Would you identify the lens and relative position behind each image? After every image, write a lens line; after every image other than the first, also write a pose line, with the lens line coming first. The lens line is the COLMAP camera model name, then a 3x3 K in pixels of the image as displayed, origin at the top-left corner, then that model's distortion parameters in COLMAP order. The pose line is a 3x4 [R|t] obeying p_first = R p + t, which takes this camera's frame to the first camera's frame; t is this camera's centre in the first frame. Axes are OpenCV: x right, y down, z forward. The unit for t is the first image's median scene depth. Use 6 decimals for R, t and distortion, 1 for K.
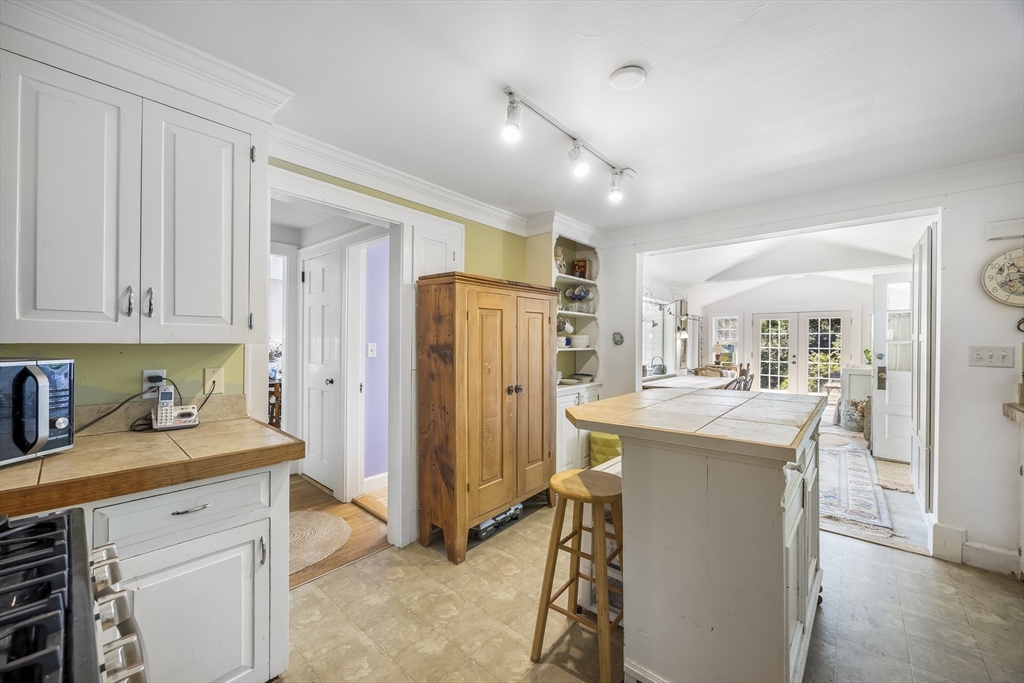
lens RADIAL K [[394.3, 0, 514.3], [0, 394.3, 342.4], [0, 0, 1]] dist [-0.002524, 0.000086]
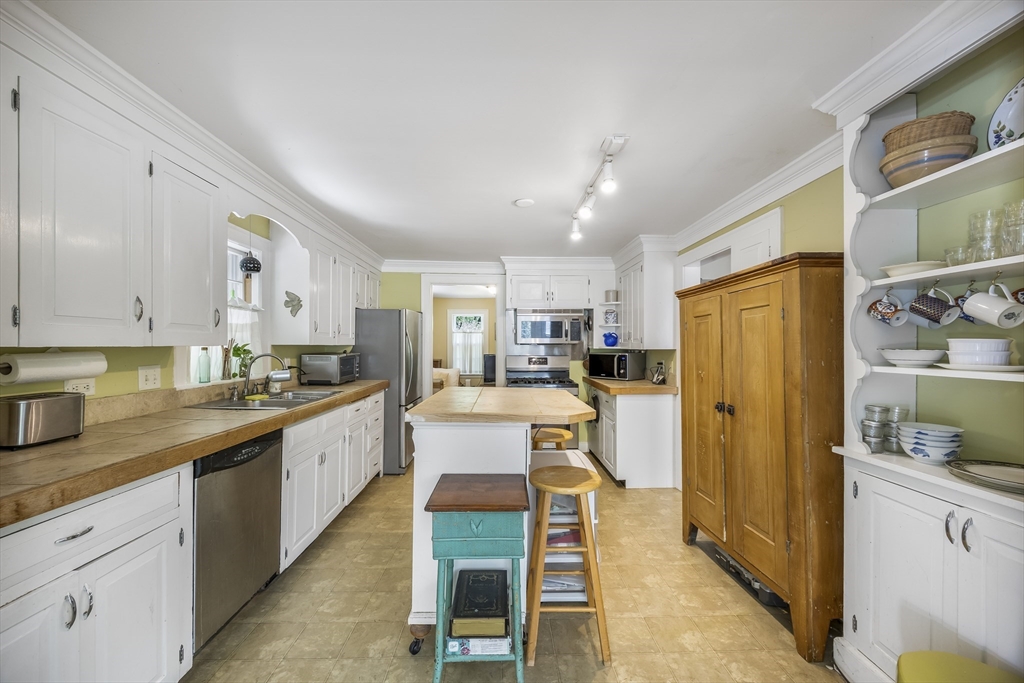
lens RADIAL K [[394.3, 0, 513.4], [0, 394.3, 344.8], [0, 0, 1]] dist [-0.002524, 0.000086]
pose [[-0.731161, -0.010593, -0.682123, 0.740634], [-0.010555, 0.999935, -0.004215, -0.003896], [0.682124, 0.004118, -0.731225, 1.090767]]
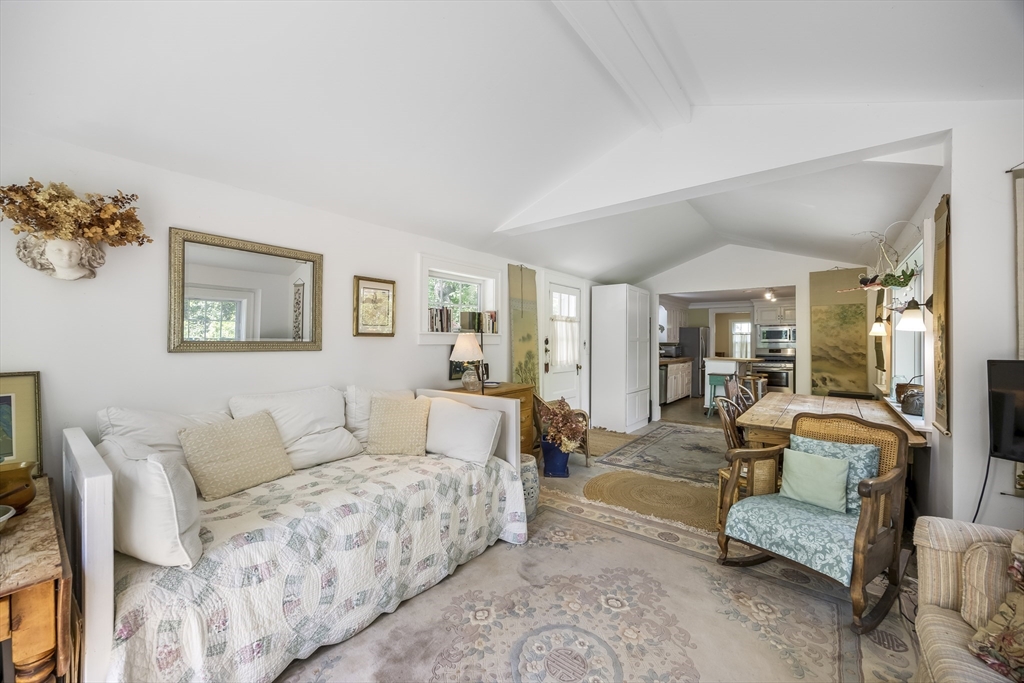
lens RADIAL K [[394.3, 0, 510.9], [0, 394.3, 343.7], [0, 0, 1]] dist [-0.002524, 0.000086]
pose [[-0.998928, -0.010377, -0.045108, 1.686644], [-0.010592, 0.999934, 0.004527, 0.005524], [0.045058, 0.005000, -0.998972, 2.811339]]
